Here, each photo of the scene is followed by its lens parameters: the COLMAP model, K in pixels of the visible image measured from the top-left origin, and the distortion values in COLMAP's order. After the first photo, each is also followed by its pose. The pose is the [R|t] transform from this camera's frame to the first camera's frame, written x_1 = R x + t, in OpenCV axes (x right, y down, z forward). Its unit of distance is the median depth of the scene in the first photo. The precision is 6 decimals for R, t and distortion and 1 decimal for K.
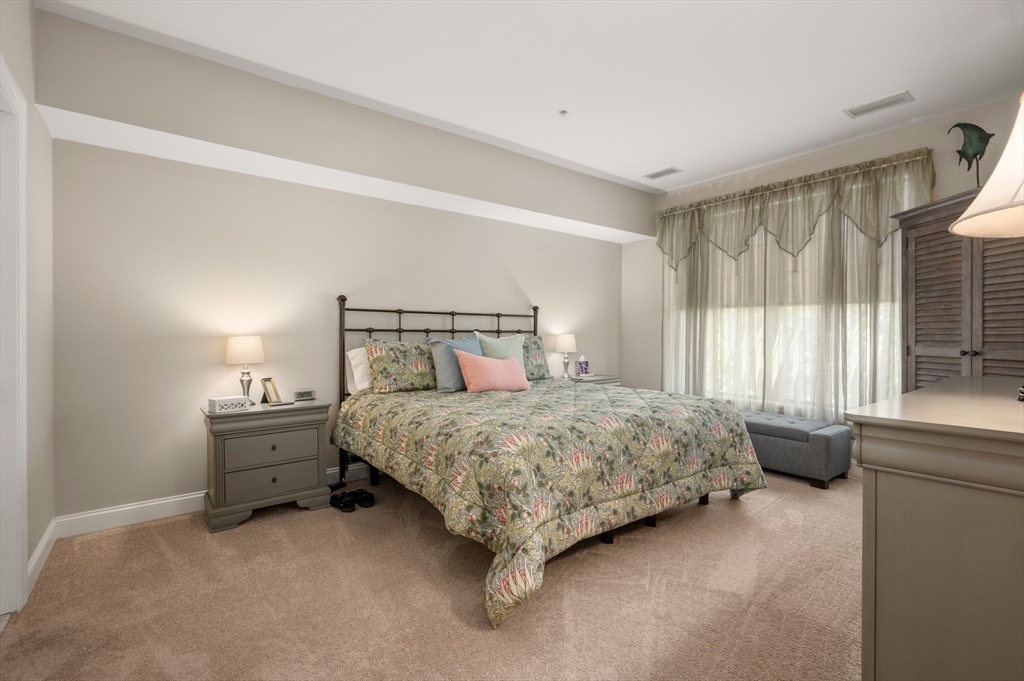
lens RADIAL K [[477.7, 0, 516.2], [0, 477.7, 340.2], [0, 0, 1]] dist [0.002380, -0.000454]
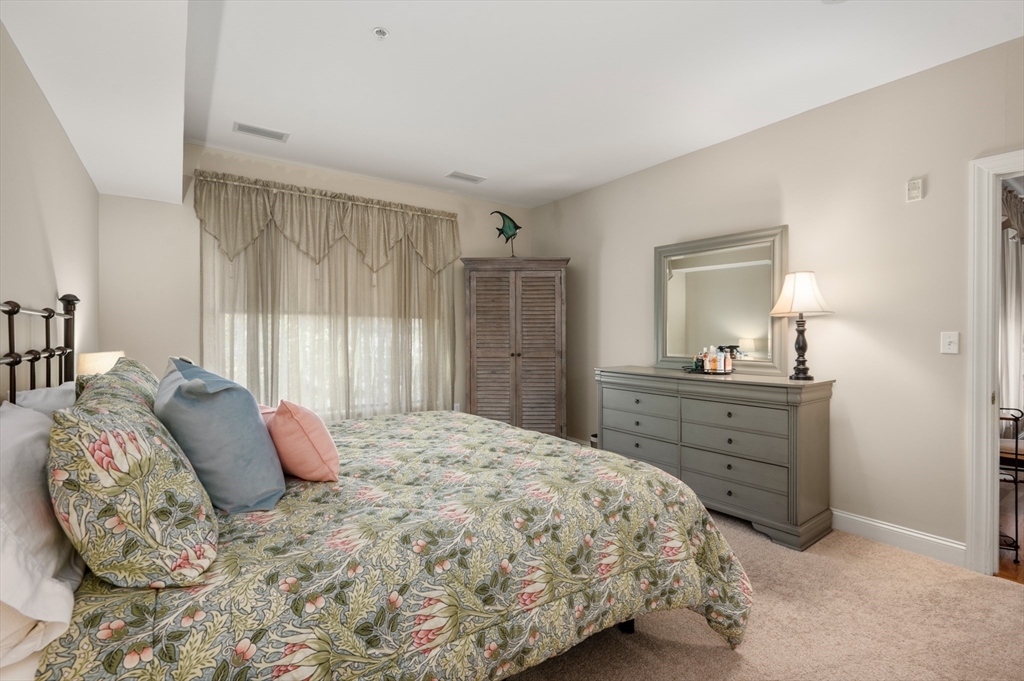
lens RADIAL K [[477.7, 0, 516.0], [0, 477.7, 332.5], [0, 0, 1]] dist [0.002380, -0.000454]
pose [[0.019730, -0.001392, 0.999804, -0.563562], [0.012518, 0.999921, 0.001145, -0.040717], [-0.999727, 0.012493, 0.019746, 0.765678]]
